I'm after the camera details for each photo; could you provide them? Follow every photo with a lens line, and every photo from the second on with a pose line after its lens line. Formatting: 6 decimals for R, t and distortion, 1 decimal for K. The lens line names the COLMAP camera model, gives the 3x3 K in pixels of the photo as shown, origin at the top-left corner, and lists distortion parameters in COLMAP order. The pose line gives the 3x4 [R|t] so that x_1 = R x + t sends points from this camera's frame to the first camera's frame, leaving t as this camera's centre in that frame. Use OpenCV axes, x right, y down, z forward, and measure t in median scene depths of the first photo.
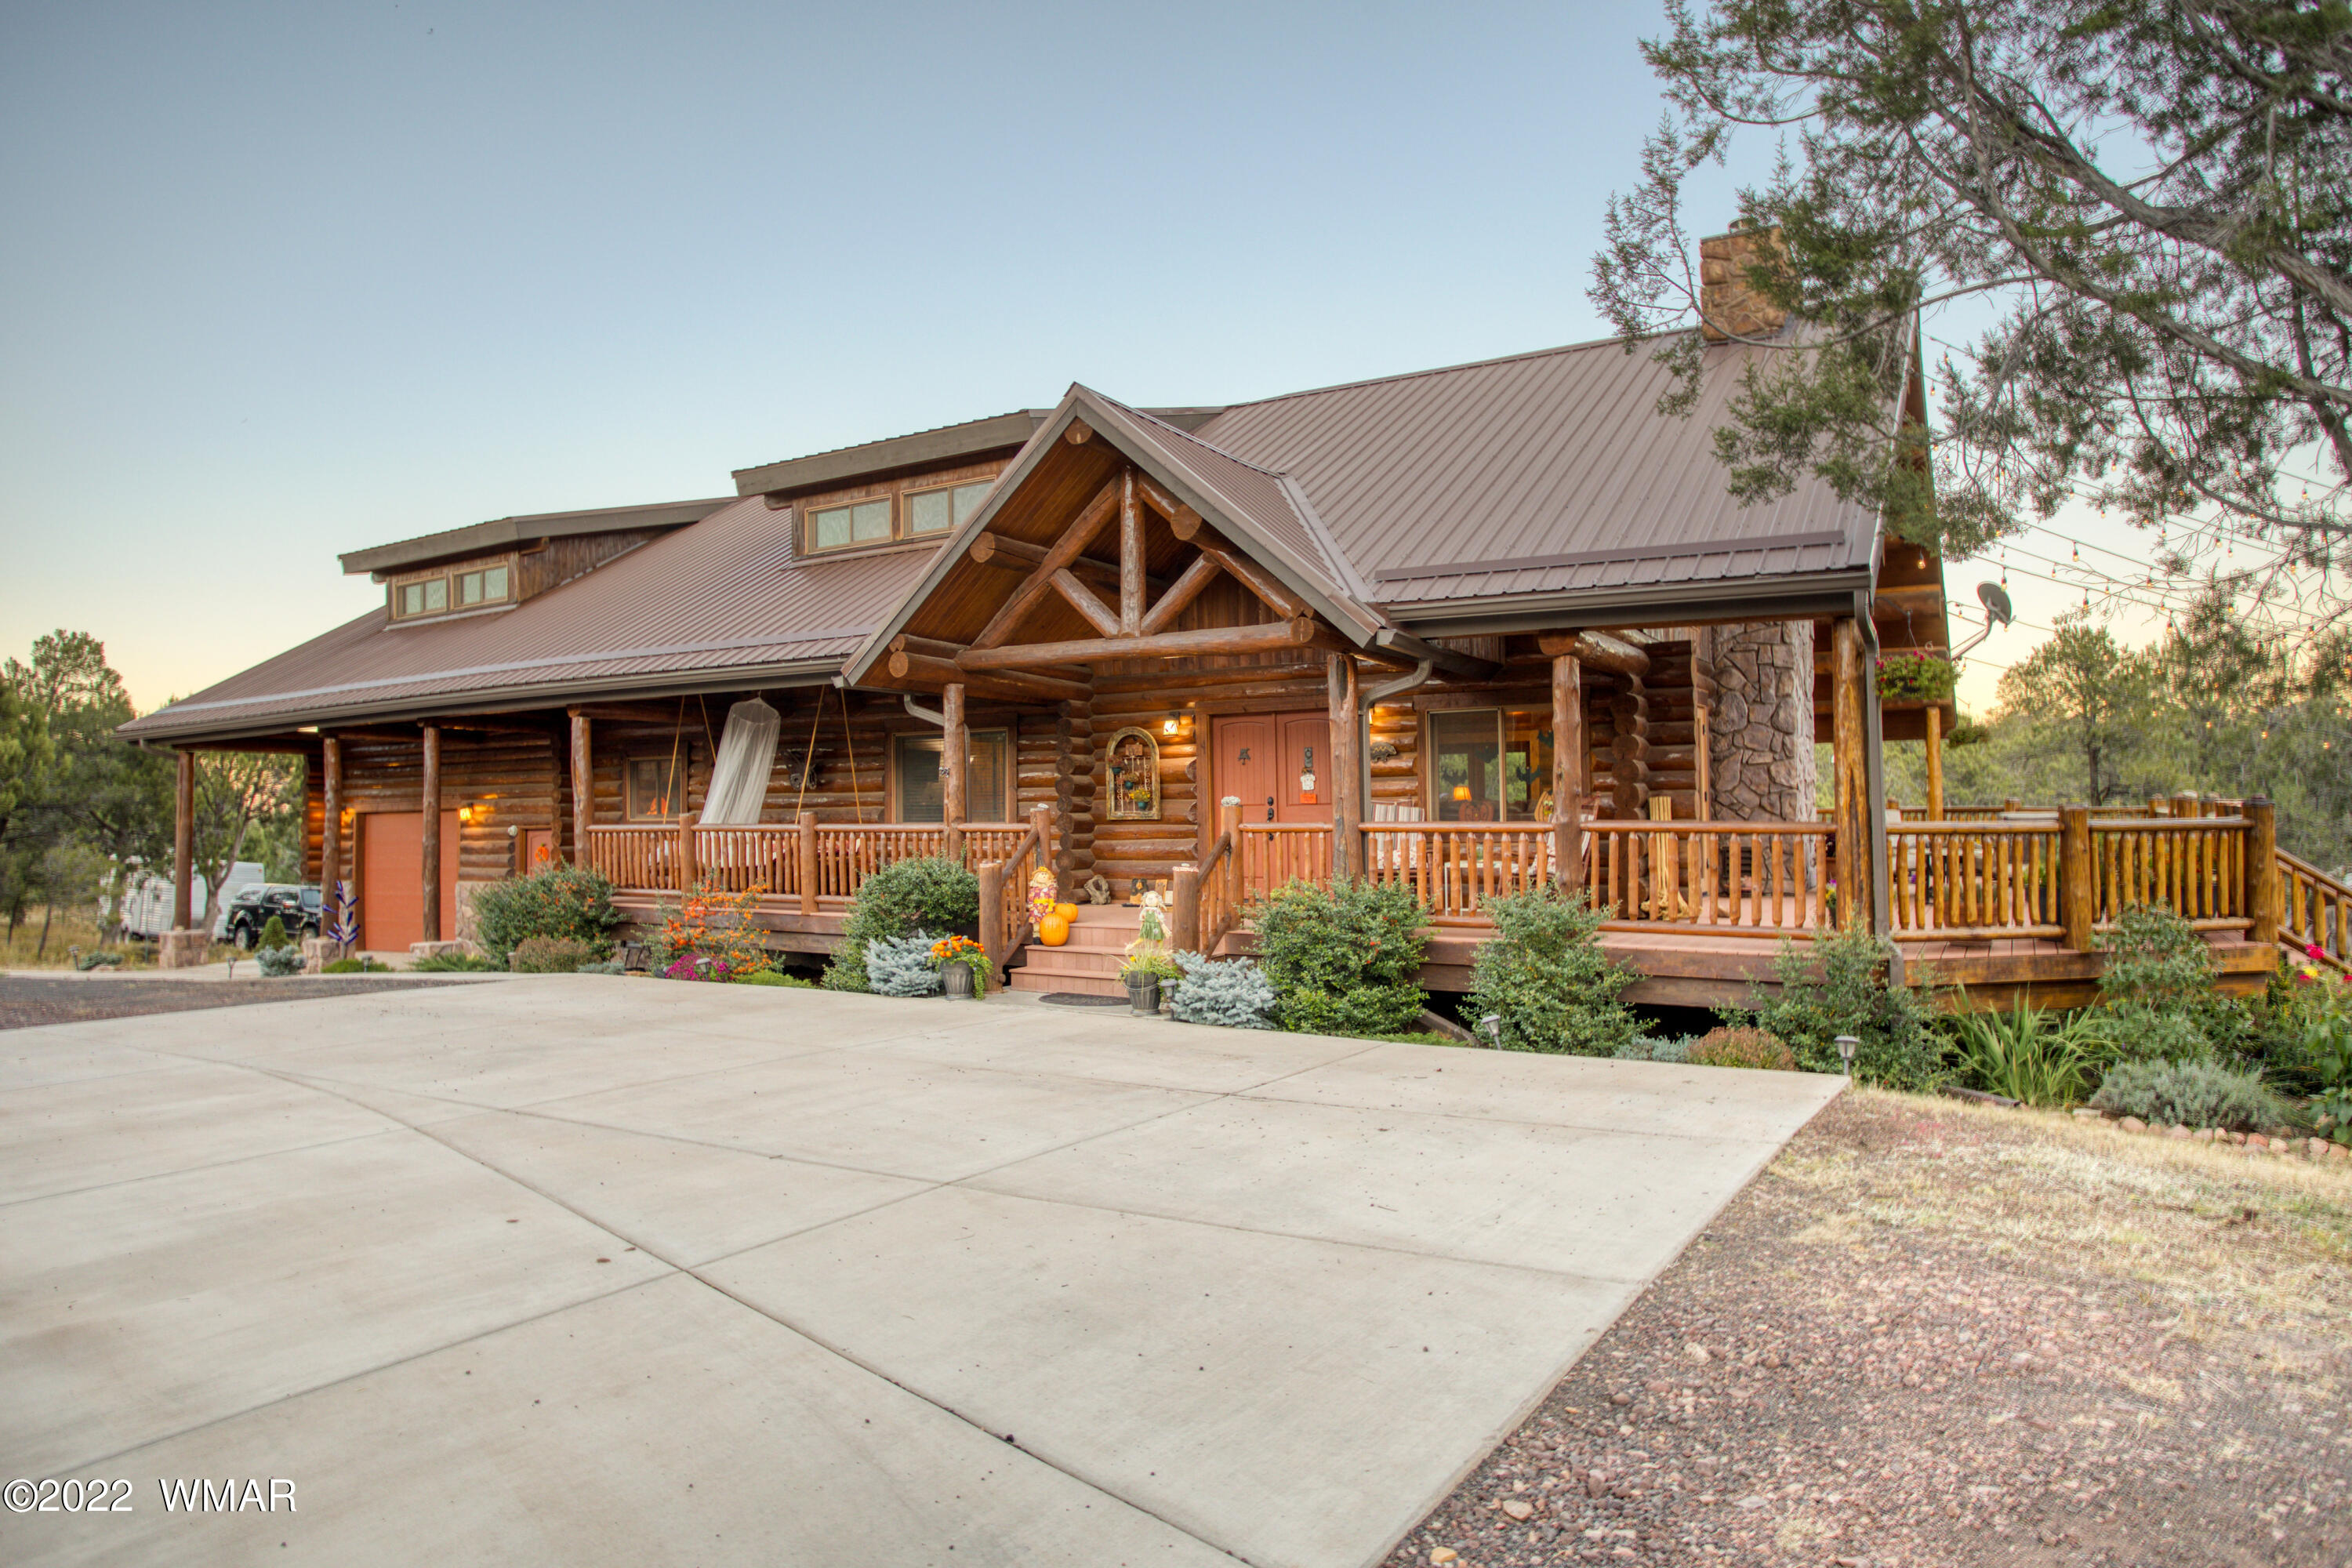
lens RADIAL K [[1404.0, 0, 1176.0], [0, 1404.0, 785.9], [0, 0, 1]] dist [-0.028356, 0.009272]
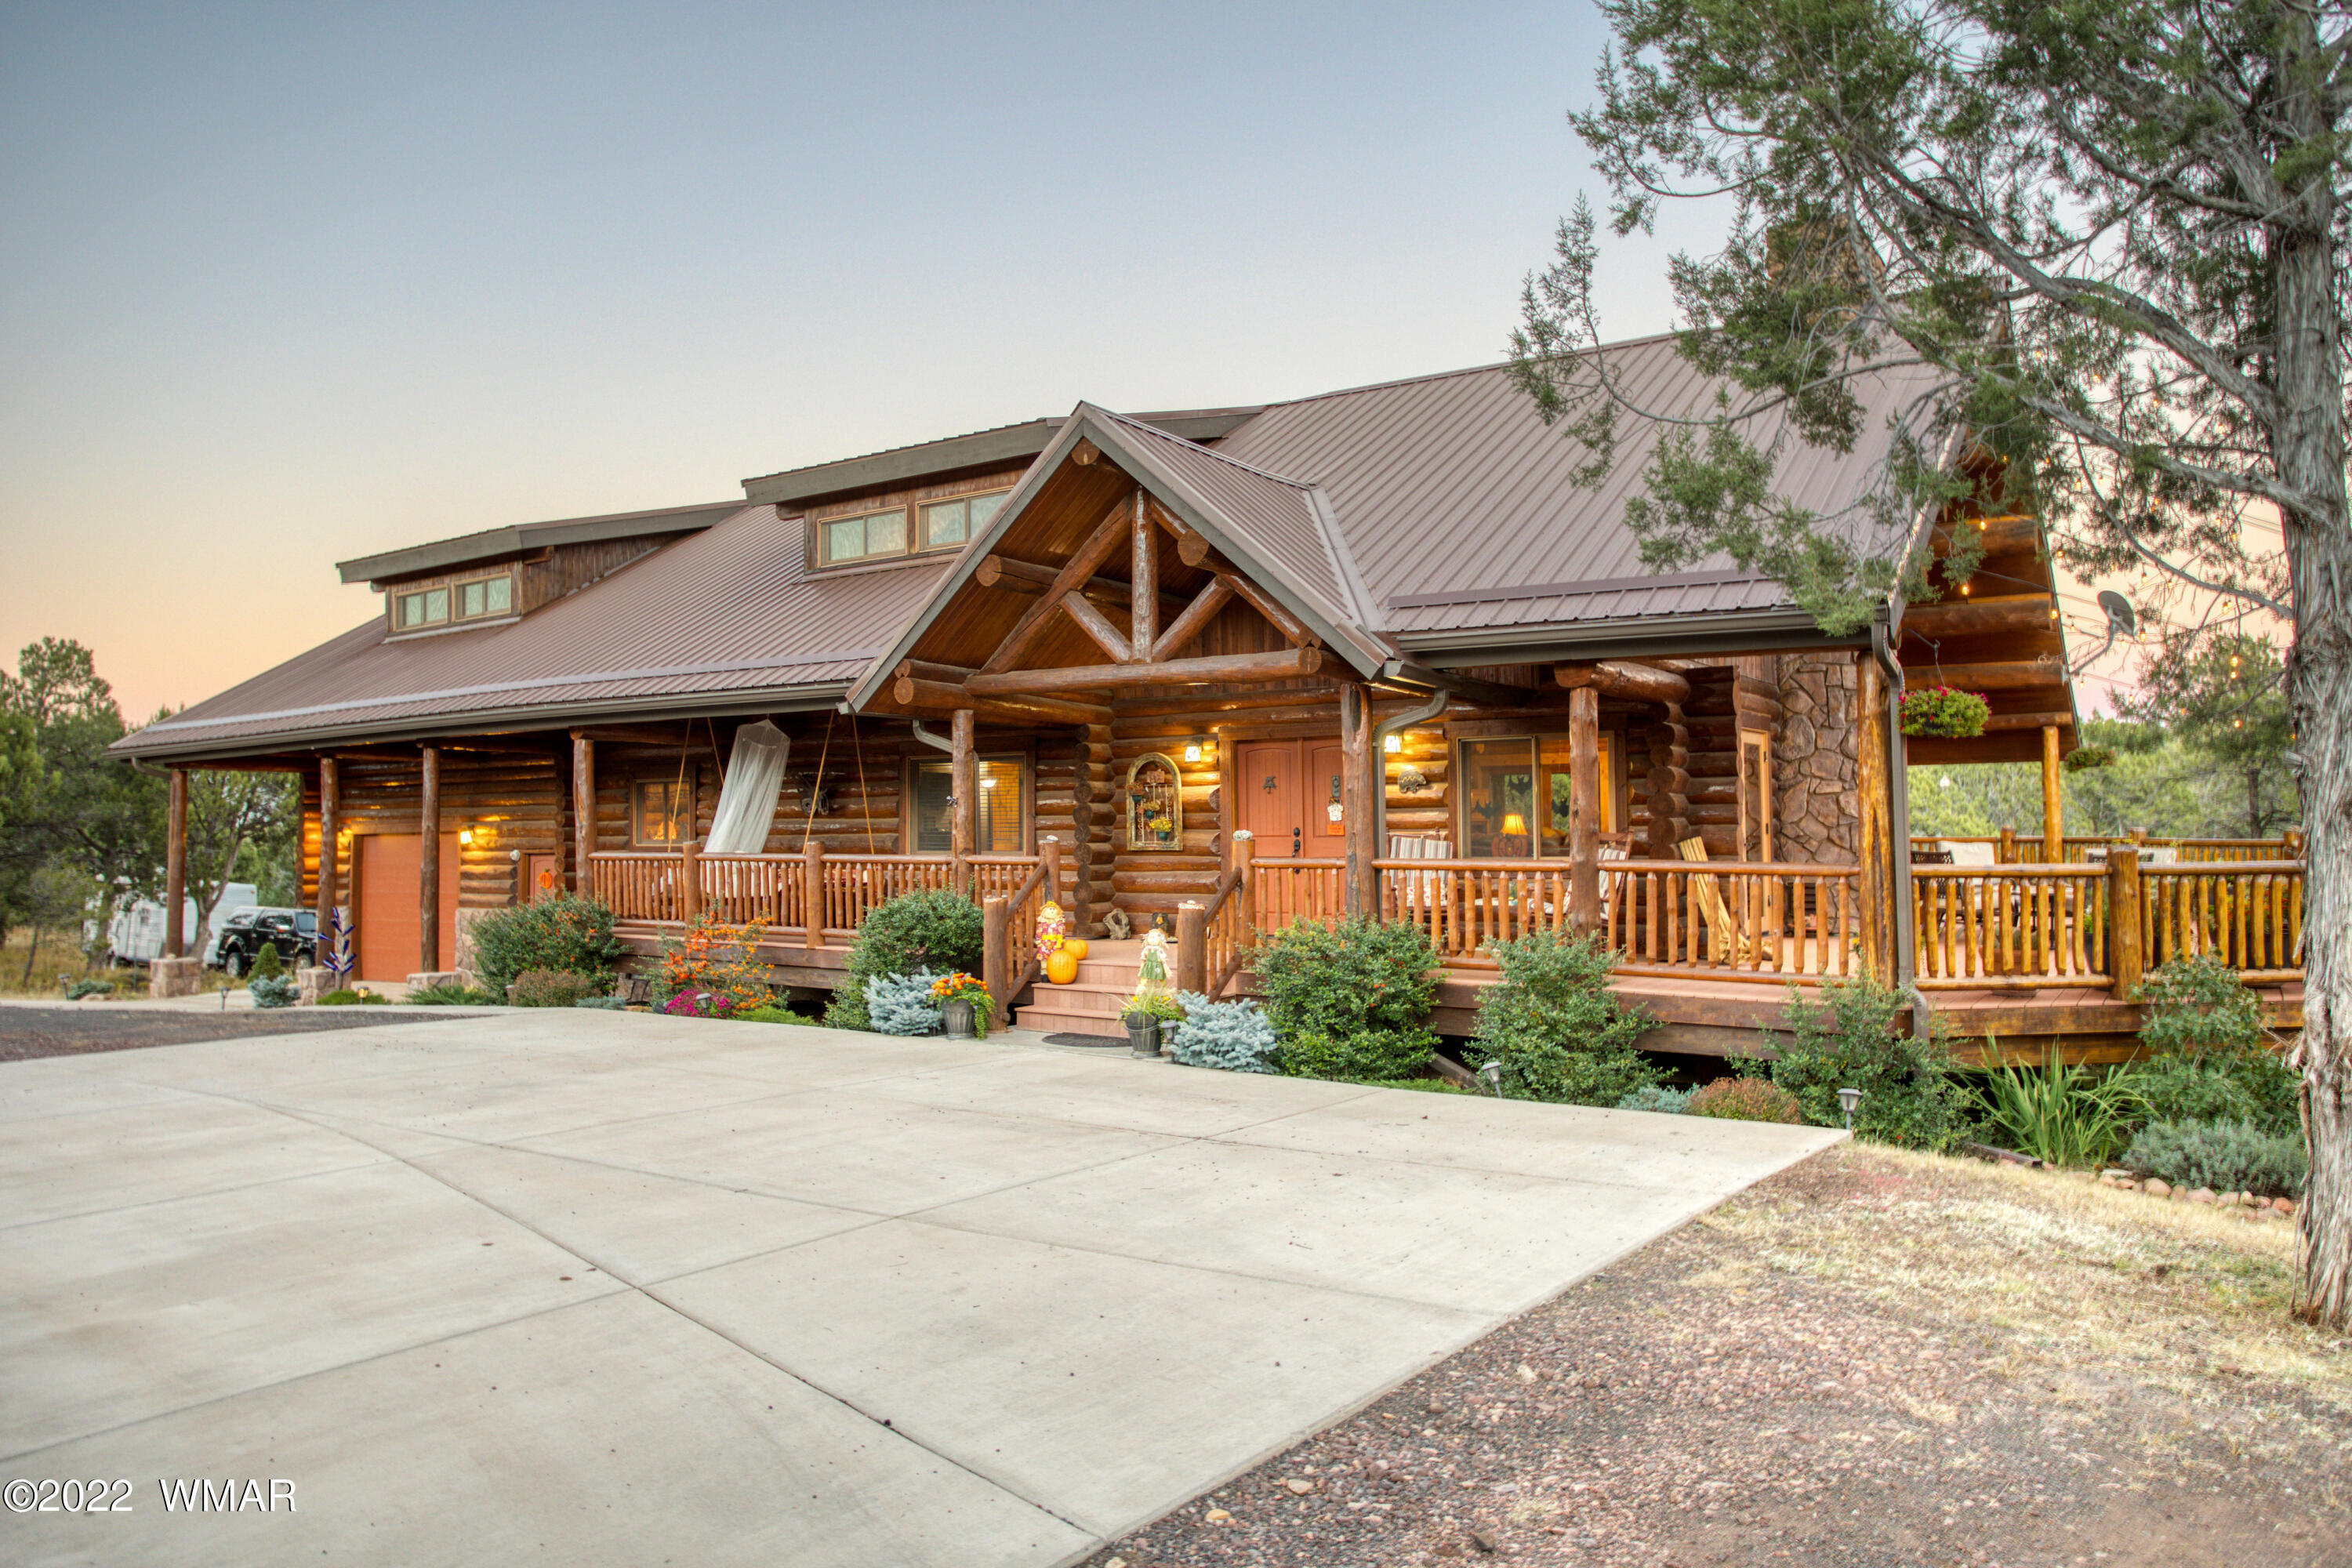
lens RADIAL K [[1569.6, 0, 1170.3], [0, 1569.6, 791.0], [0, 0, 1]] dist [-0.007782, -0.003702]
pose [[0.998627, 0.002562, -0.052314, 0.054806], [-0.002826, 0.999984, -0.004982, -0.016430], [0.052300, 0.005123, 0.998618, -0.089085]]
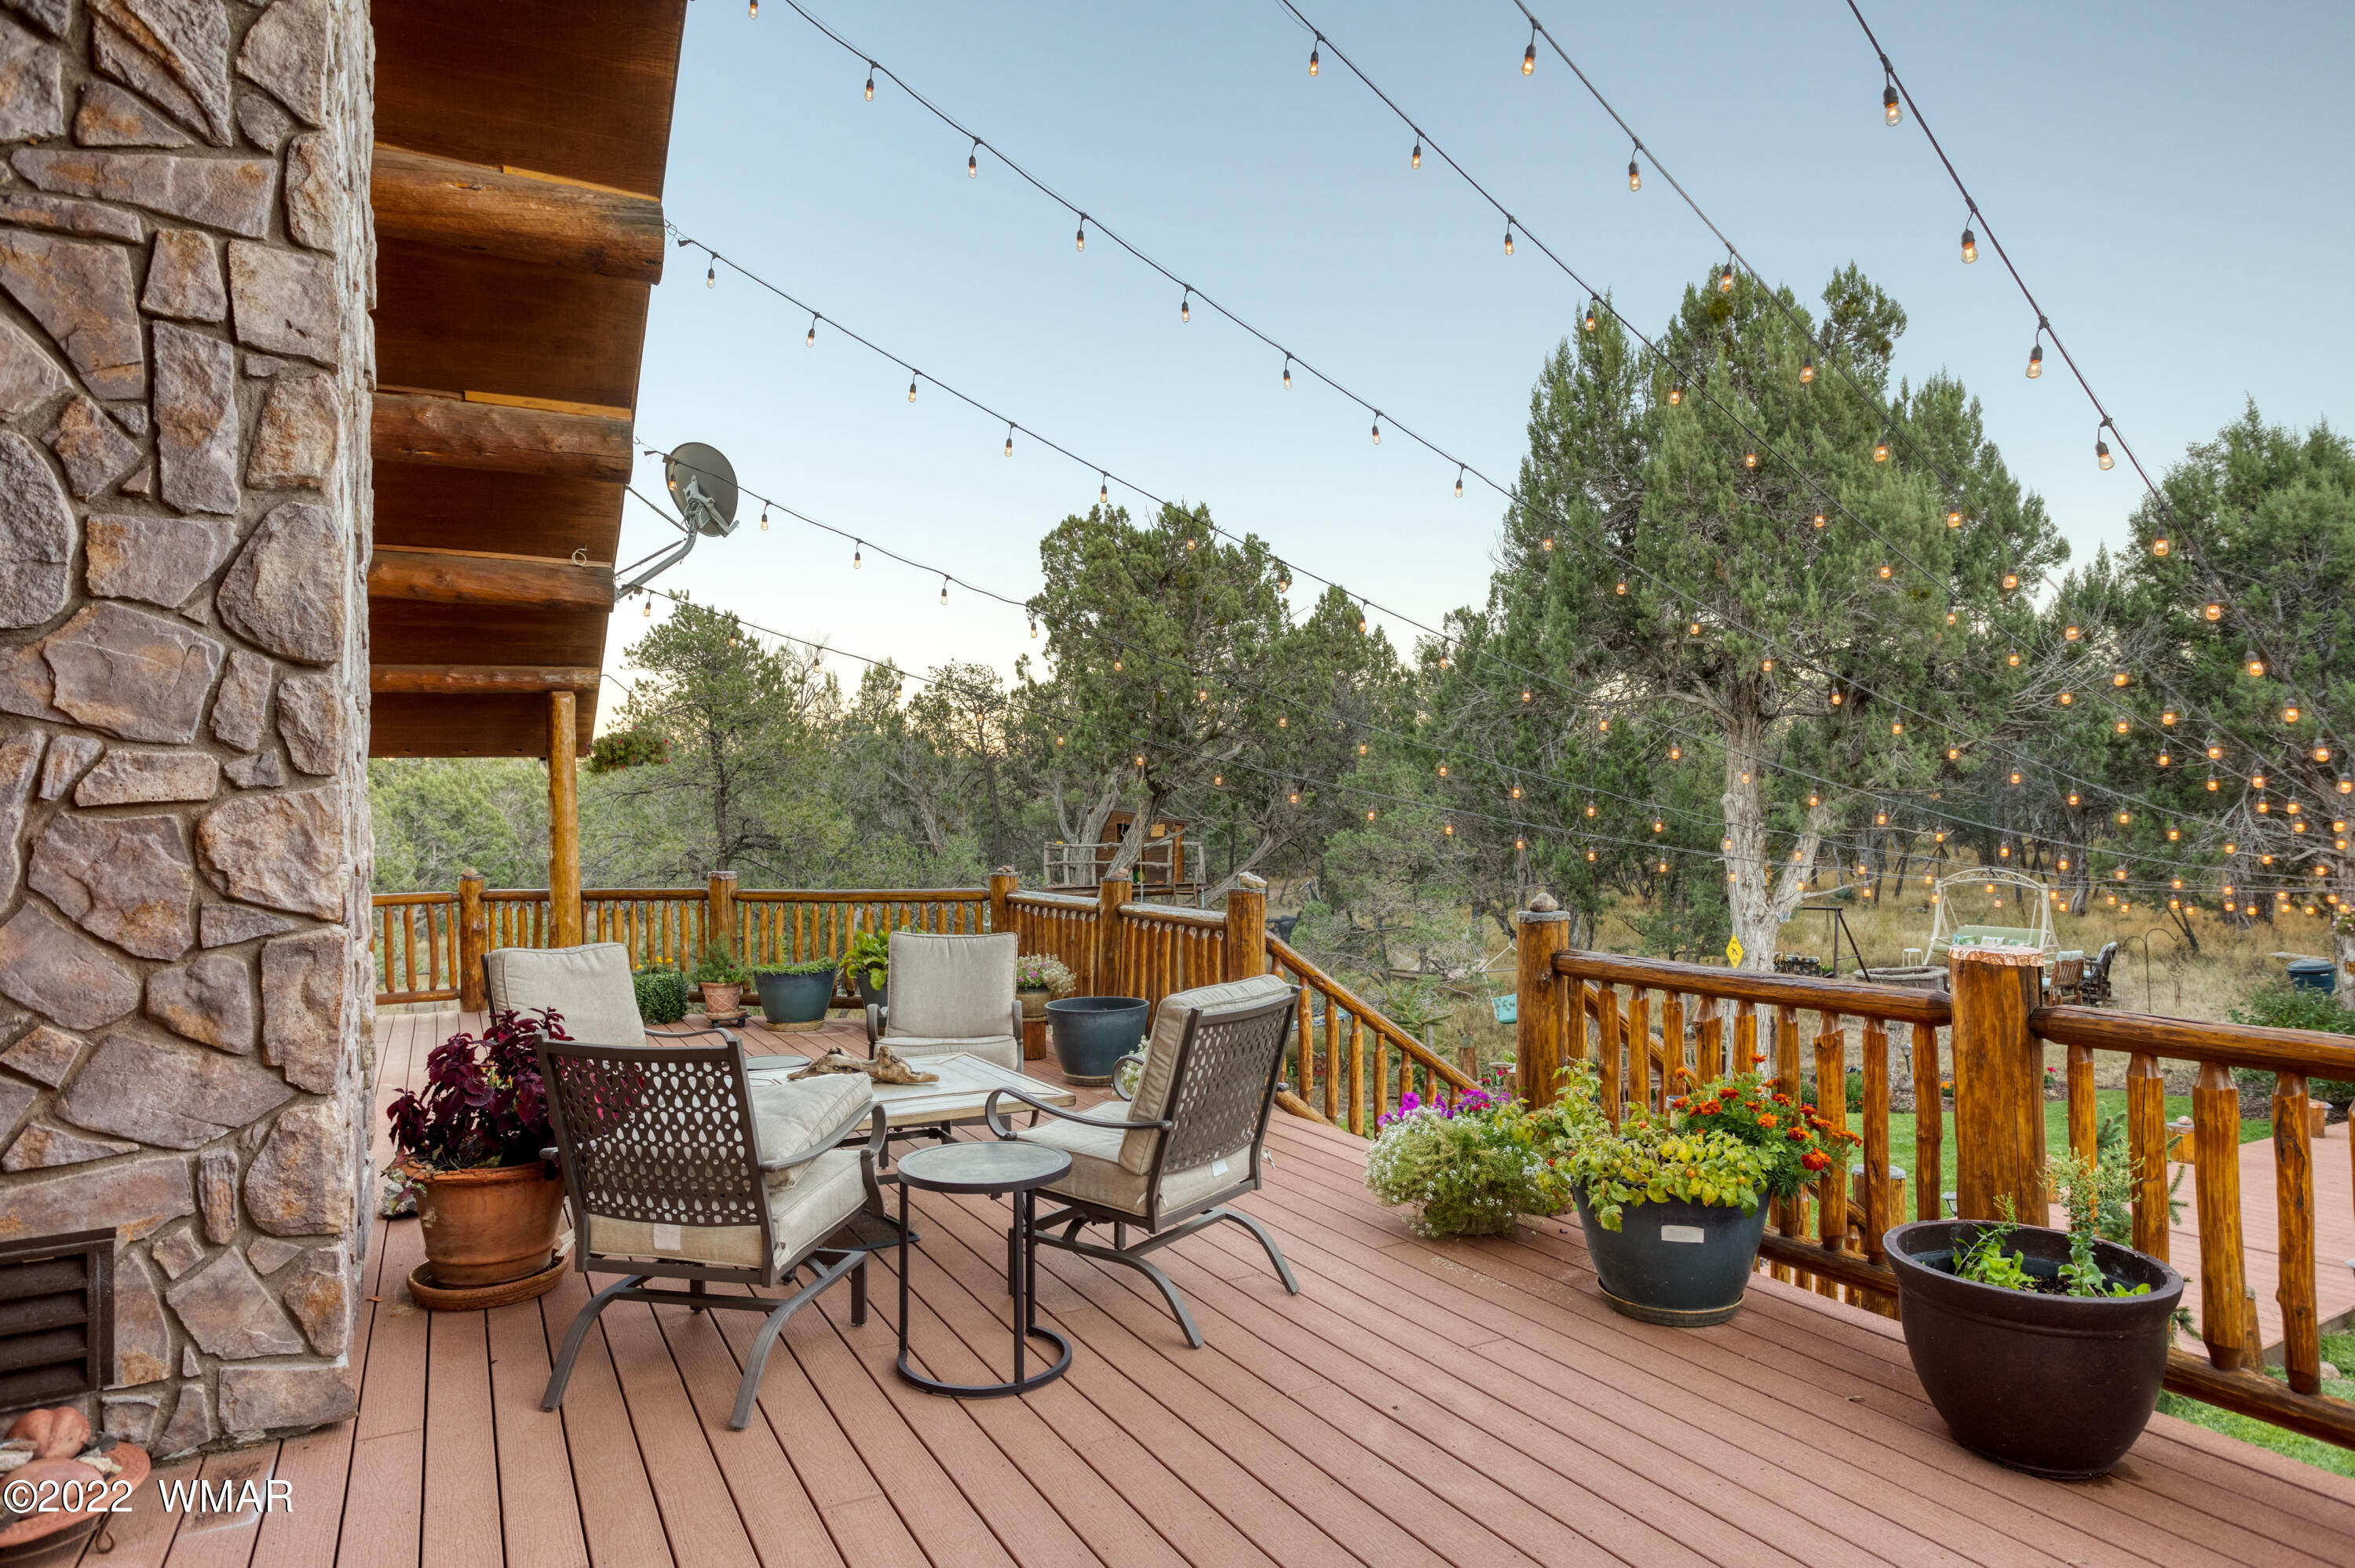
lens RADIAL K [[1346.6, 0, 1188.2], [0, 1346.6, 782.2], [0, 0, 1]] dist [0.002116, 0.001201]
pose [[0.503704, 0.023327, 0.863561, 0.484428], [0.001382, 0.999612, -0.027808, -0.019977], [-0.863875, 0.015201, 0.503477, 1.149075]]
